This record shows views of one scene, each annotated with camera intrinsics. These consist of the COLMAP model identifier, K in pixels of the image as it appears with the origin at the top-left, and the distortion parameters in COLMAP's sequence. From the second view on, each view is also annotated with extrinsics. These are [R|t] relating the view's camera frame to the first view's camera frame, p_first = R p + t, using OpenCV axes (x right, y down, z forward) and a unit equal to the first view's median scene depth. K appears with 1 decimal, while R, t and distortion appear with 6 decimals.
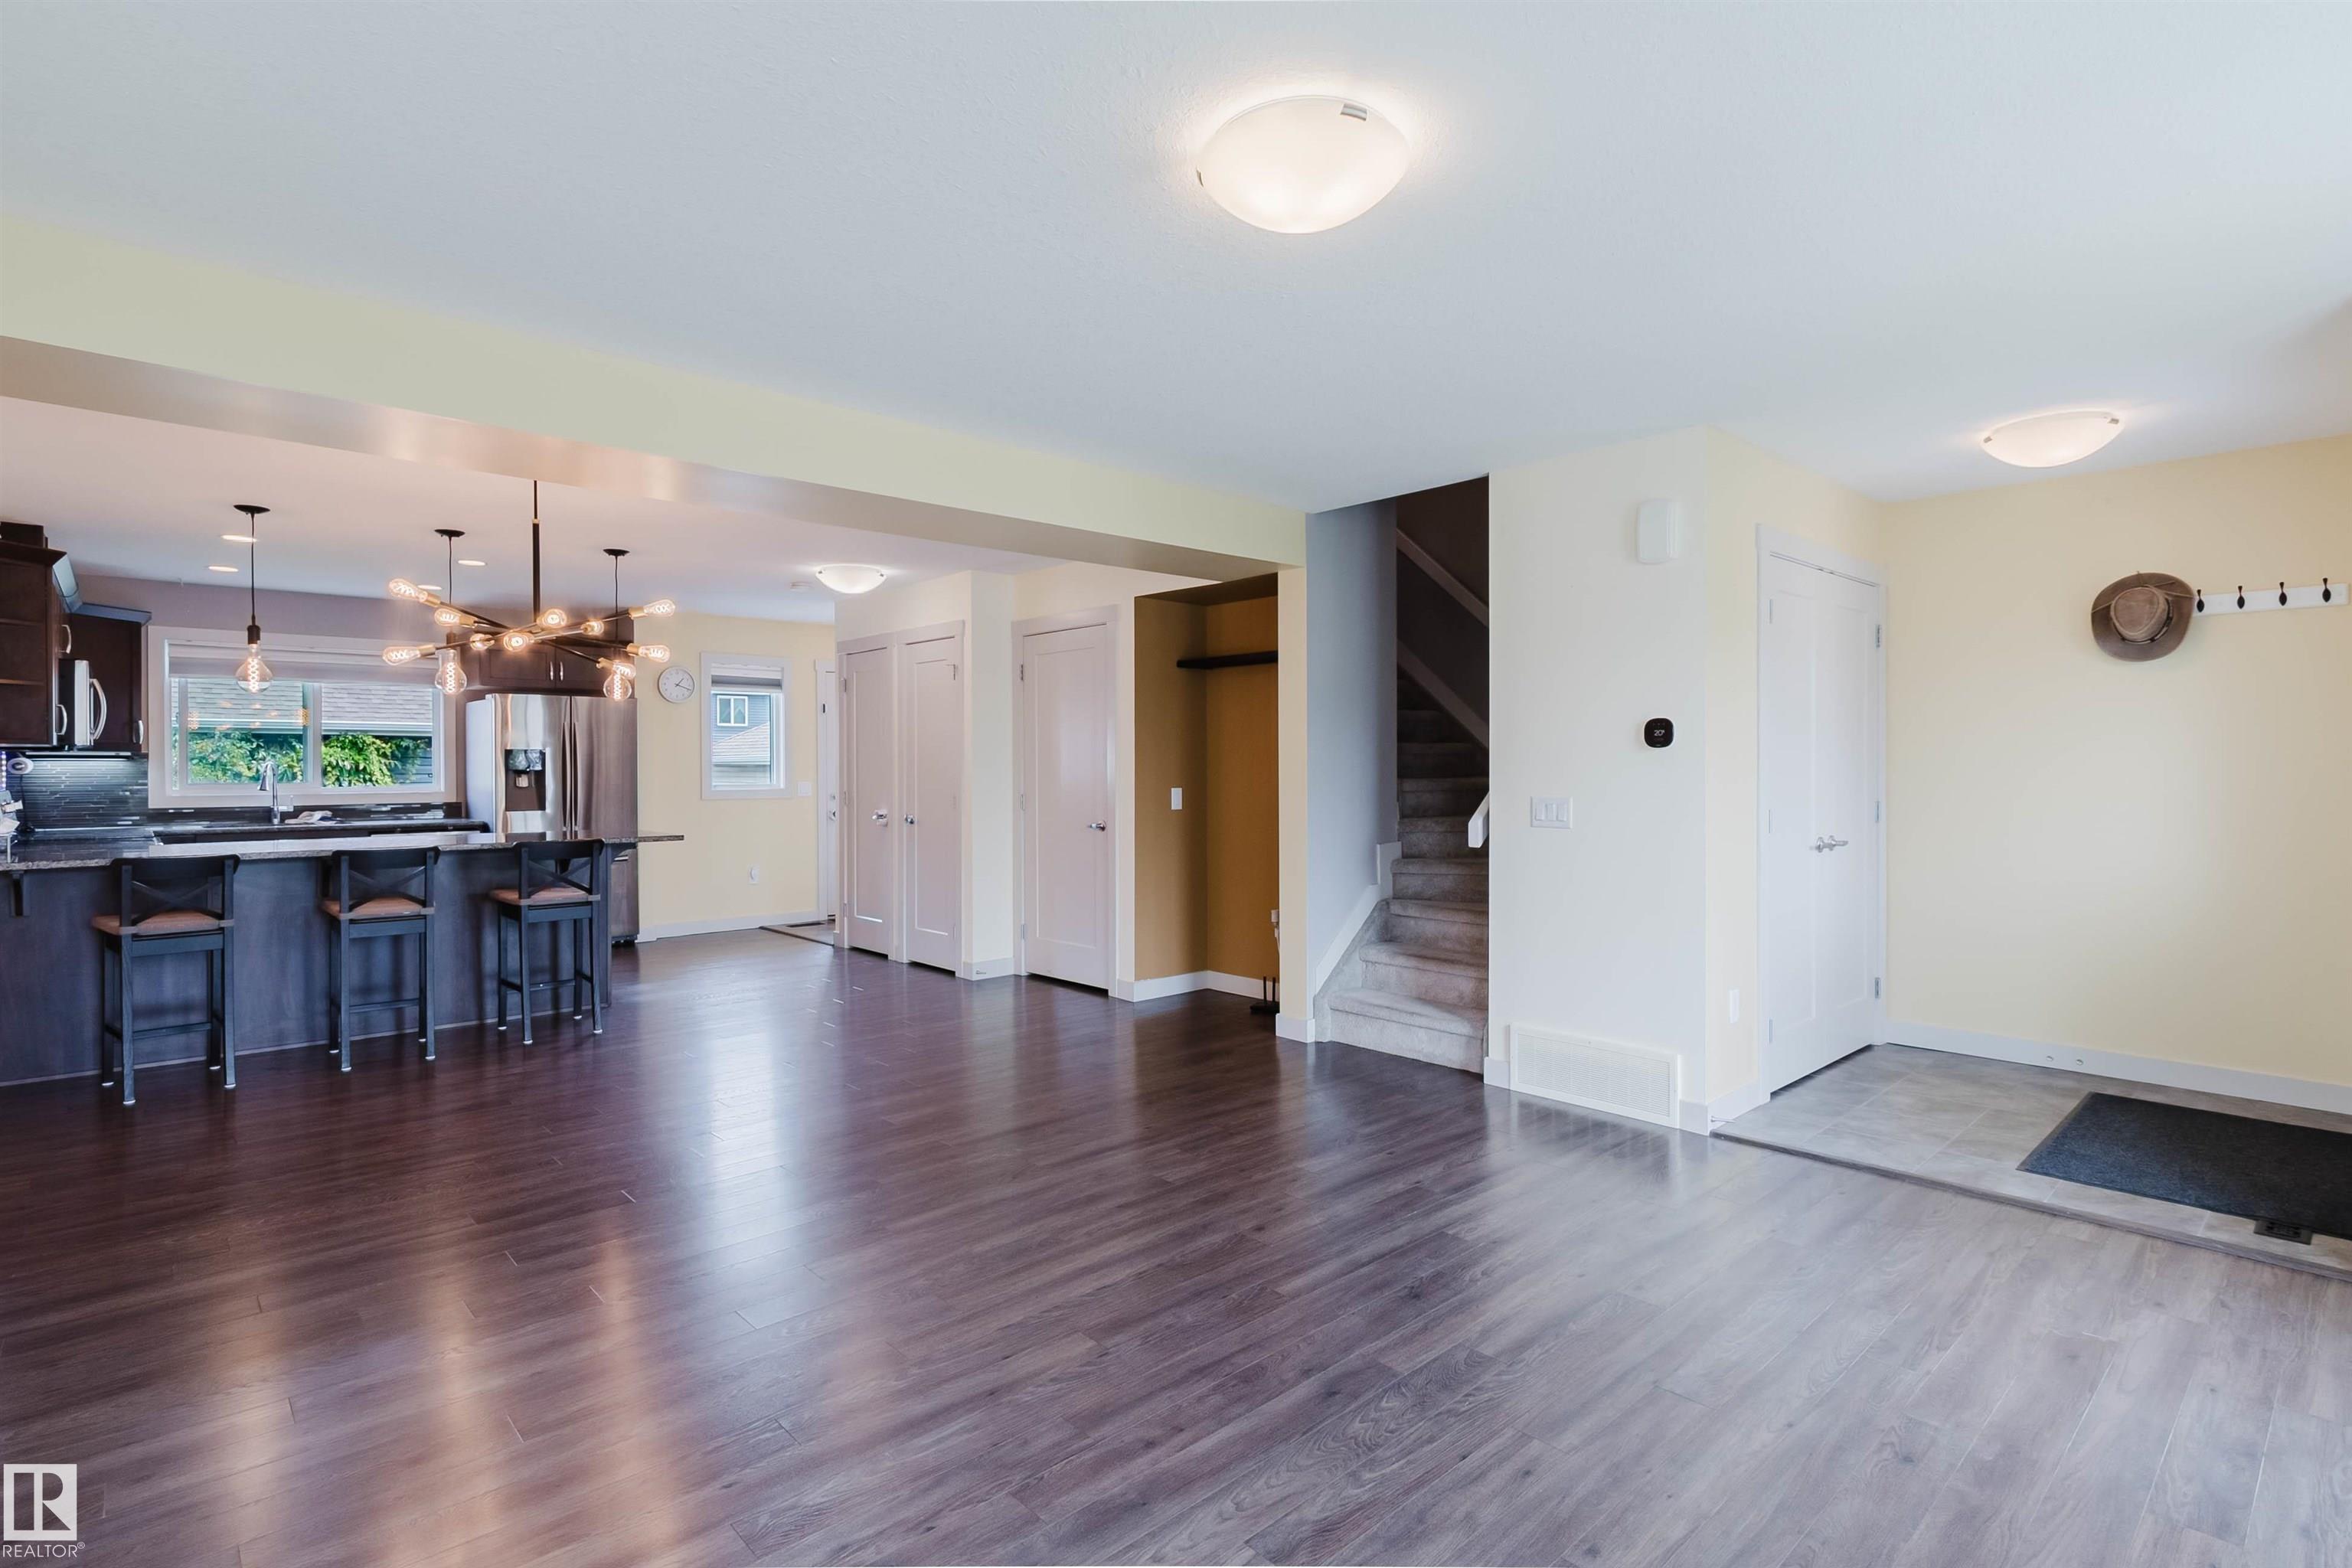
lens RADIAL K [[1113.8, 0, 1141.2], [0, 1113.8, 767.8], [0, 0, 1]] dist [-0.002920, -0.000729]
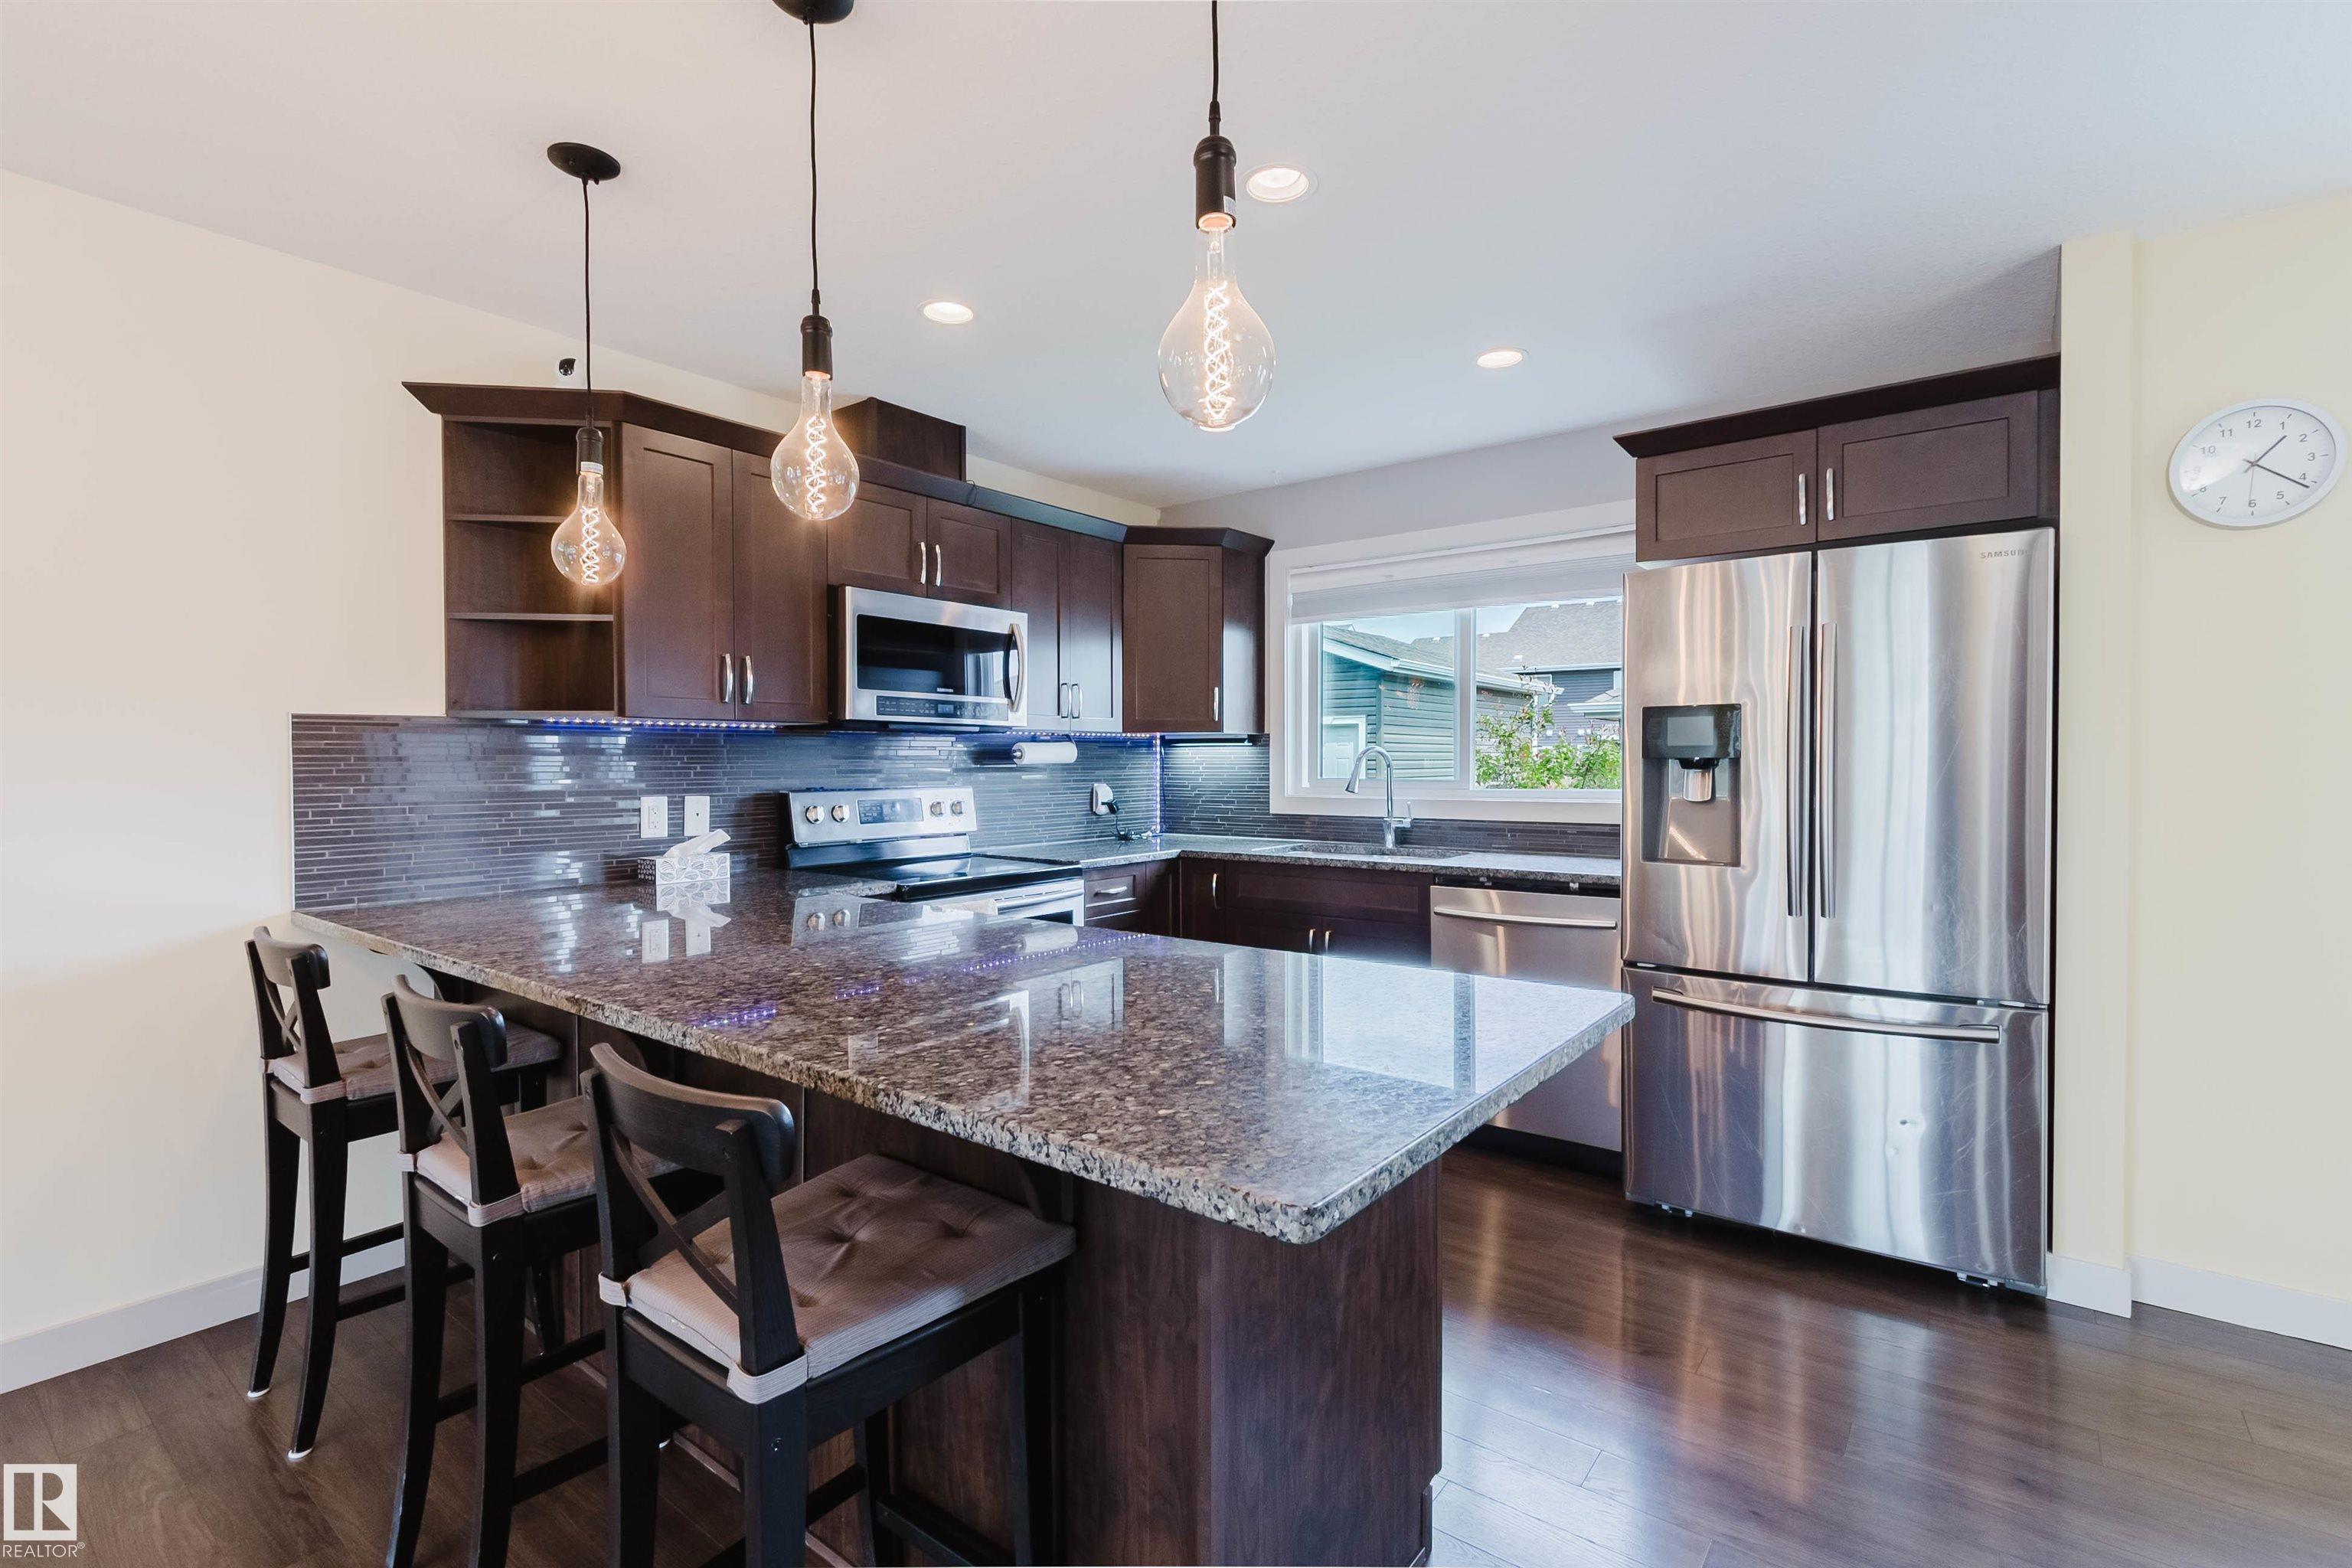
lens RADIAL K [[1067.3, 0, 1169.1], [0, 1067.3, 774.9], [0, 0, 1]] dist [0.004320, -0.000923]
pose [[0.177383, 0.016291, -0.984007, -0.241828], [0.001056, 0.999859, 0.016744, 0.000911], [0.984141, -0.004009, 0.177341, 0.829789]]
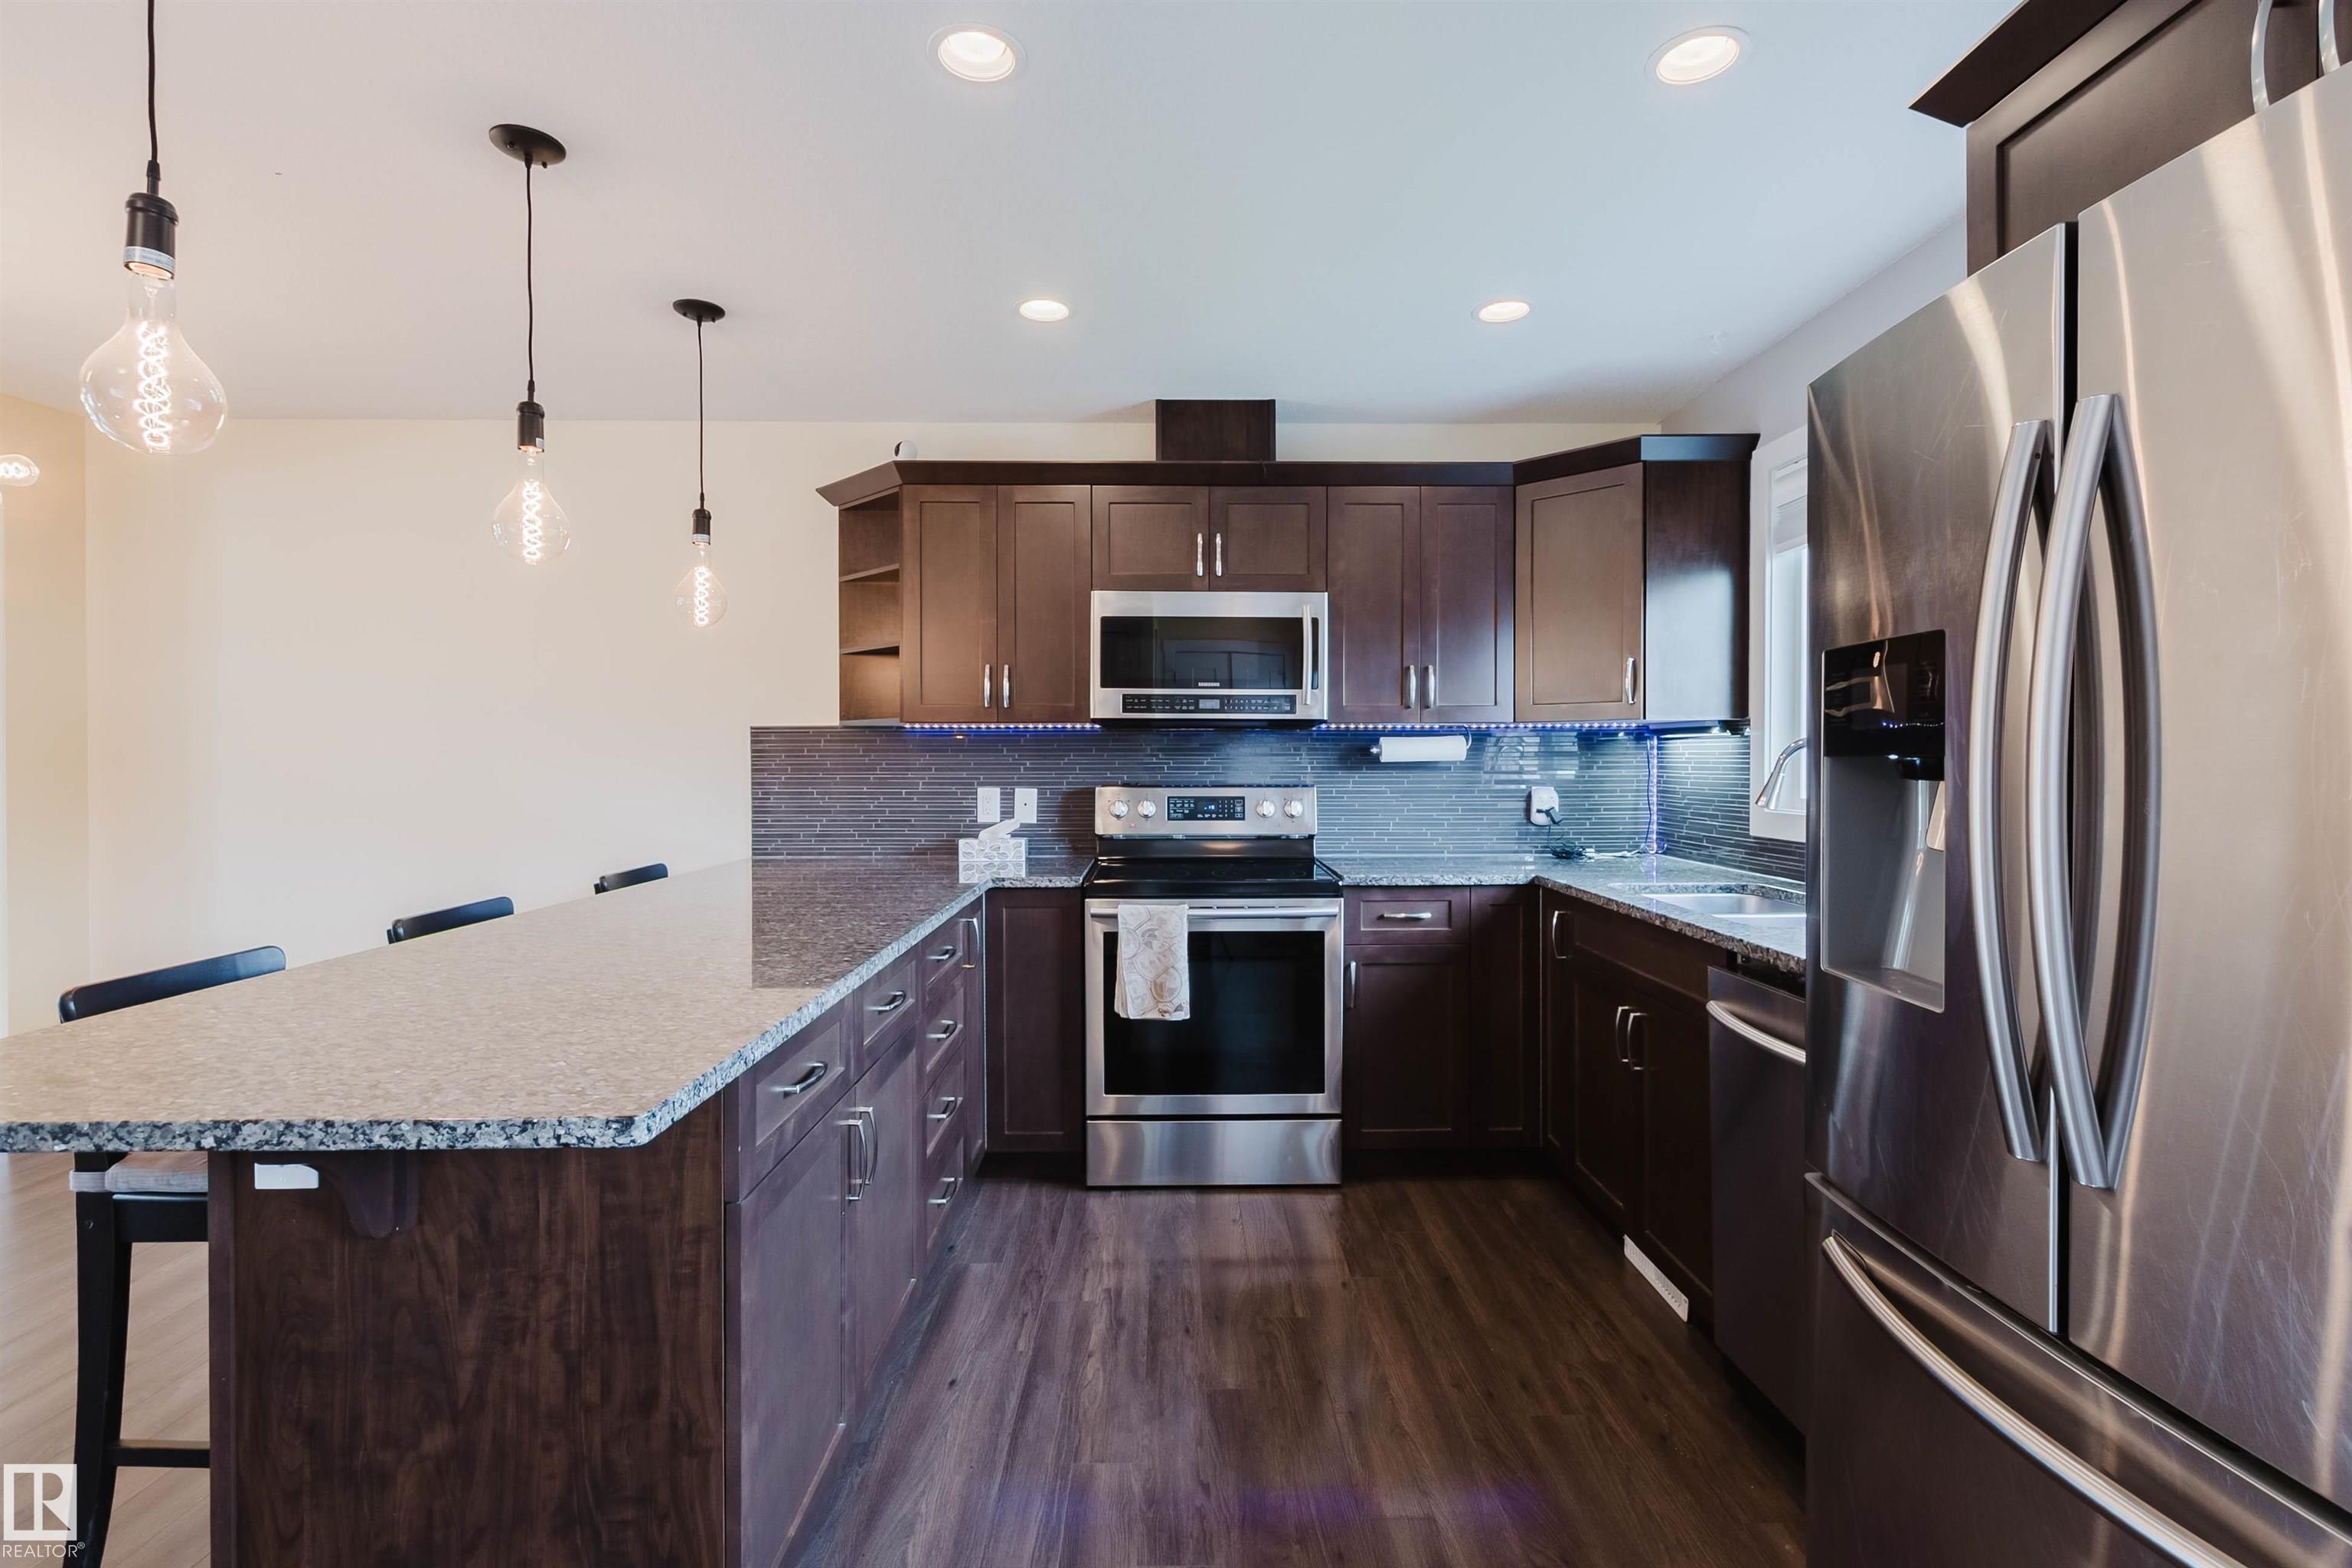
lens RADIAL K [[1067.3, 0, 1197.8], [0, 1067.3, 770.8], [0, 0, 1]] dist [0.004320, -0.000923]
pose [[-0.652988, 0.013328, -0.757251, -0.391407], [0.003457, 0.999887, 0.014617, 0.001349], [0.757360, 0.006927, -0.652960, 1.136931]]
